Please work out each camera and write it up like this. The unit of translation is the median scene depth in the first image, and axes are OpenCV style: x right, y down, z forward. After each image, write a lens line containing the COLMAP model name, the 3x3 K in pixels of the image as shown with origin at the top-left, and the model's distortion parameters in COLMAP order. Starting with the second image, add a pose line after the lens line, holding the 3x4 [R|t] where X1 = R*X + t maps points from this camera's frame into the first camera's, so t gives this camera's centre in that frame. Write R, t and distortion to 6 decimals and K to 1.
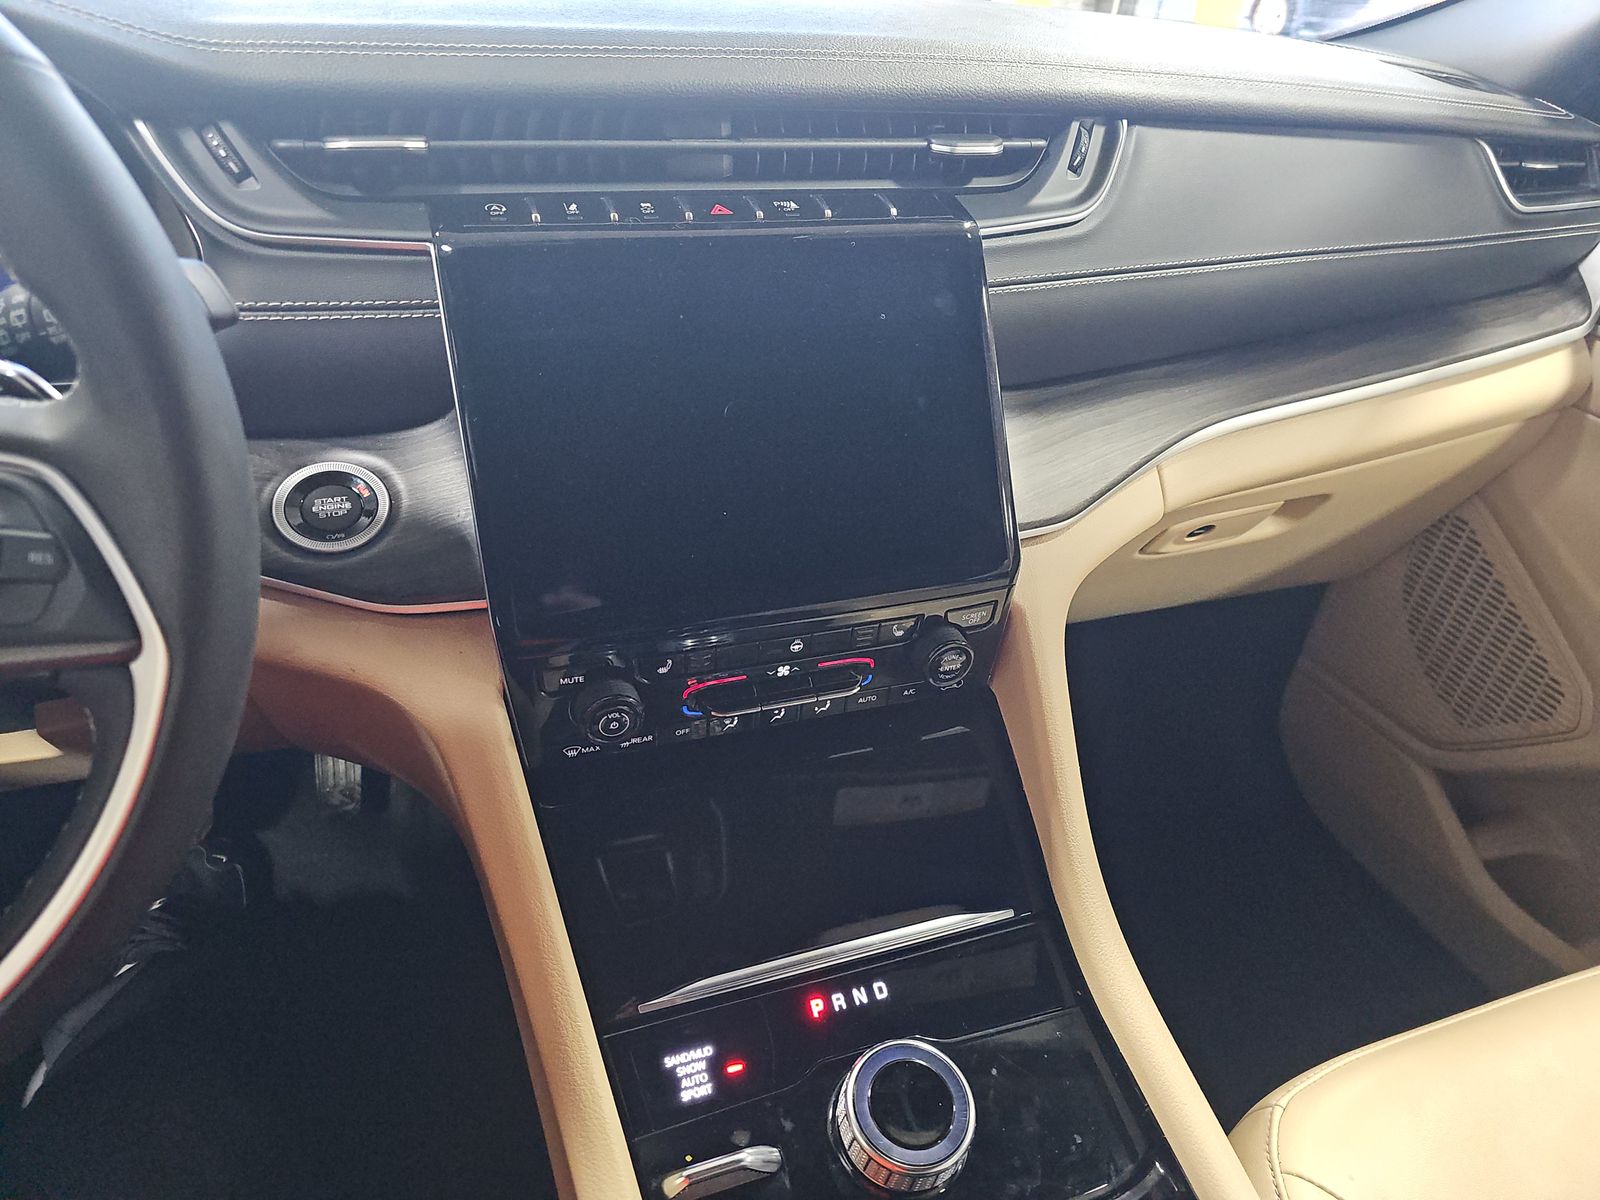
lens RADIAL K [[1062.5, 0, 800.0], [0, 1062.5, 600.0], [0, 0, 1]] dist [0.049143, -0.000016]
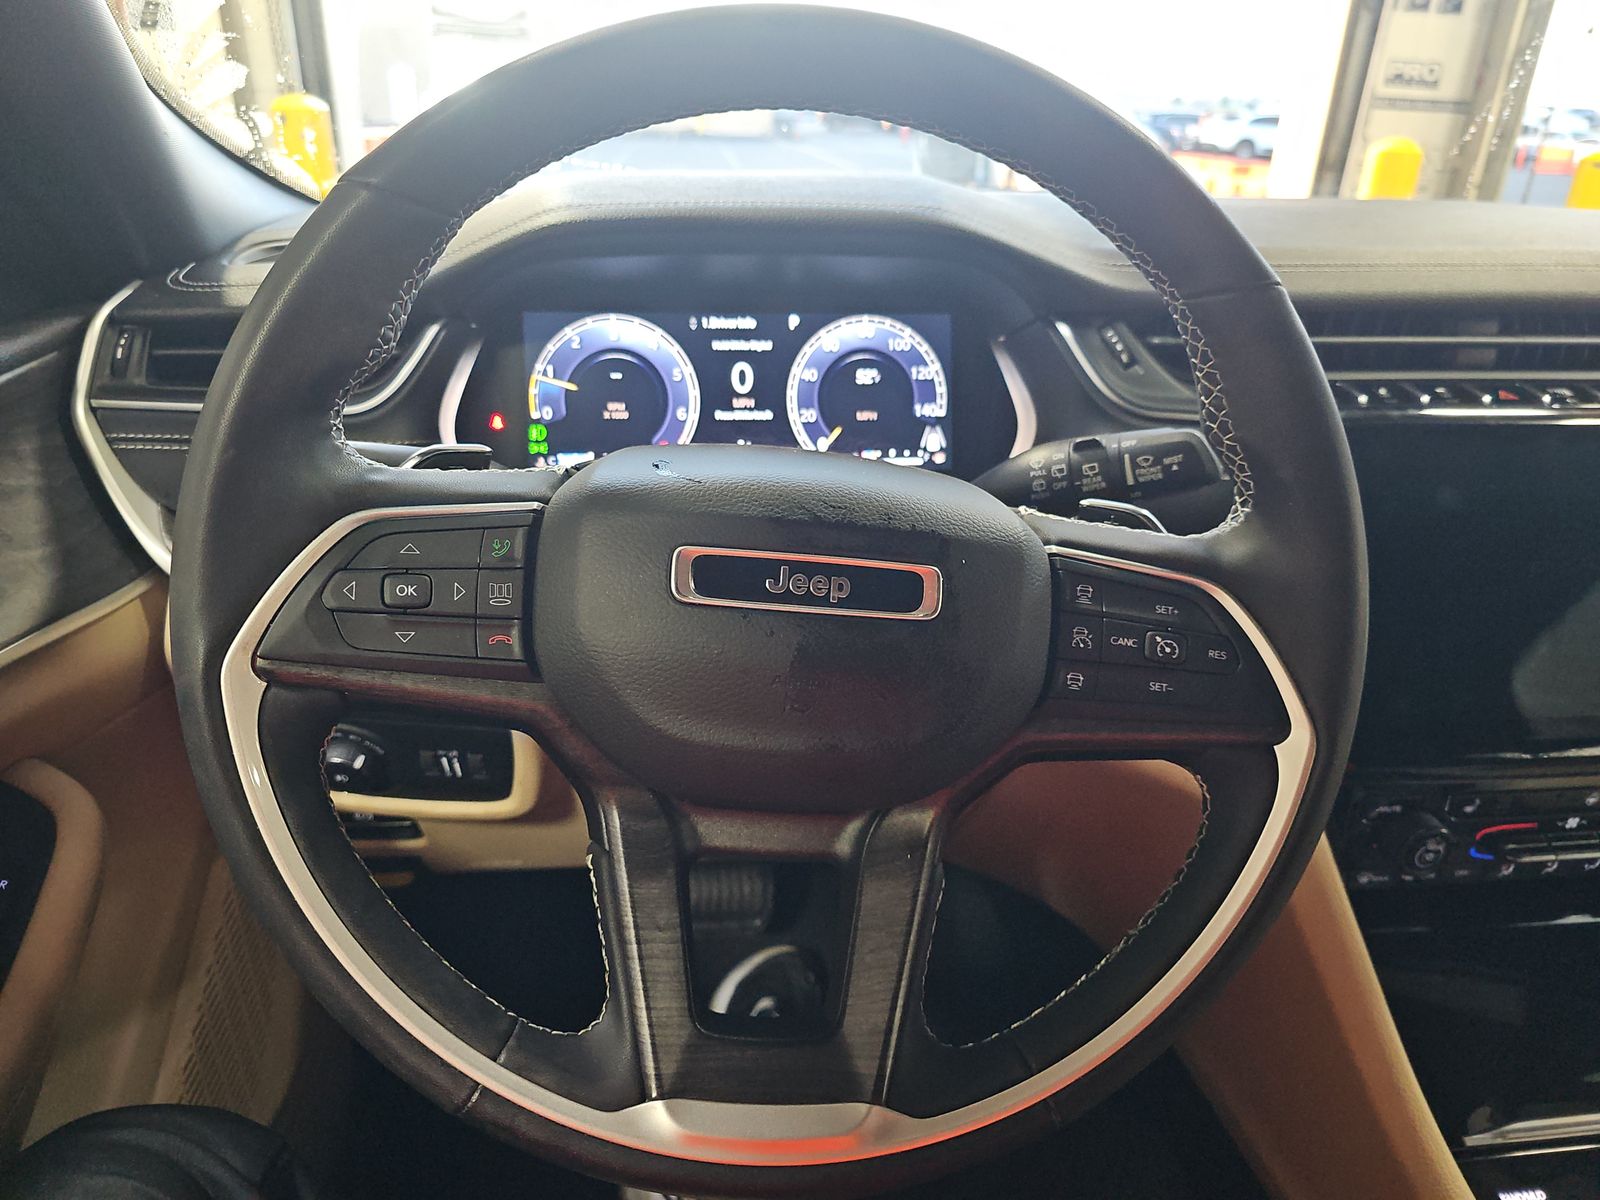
lens RADIAL K [[1062.5, 0, 800.0], [0, 1062.5, 600.0], [0, 0, 1]] dist [0.049143, -0.000016]
pose [[0.985227, 0.060163, -0.160335, -0.663370], [-0.084881, 0.984716, -0.152081, 0.087321], [0.148735, 0.163444, 0.975276, -0.194608]]
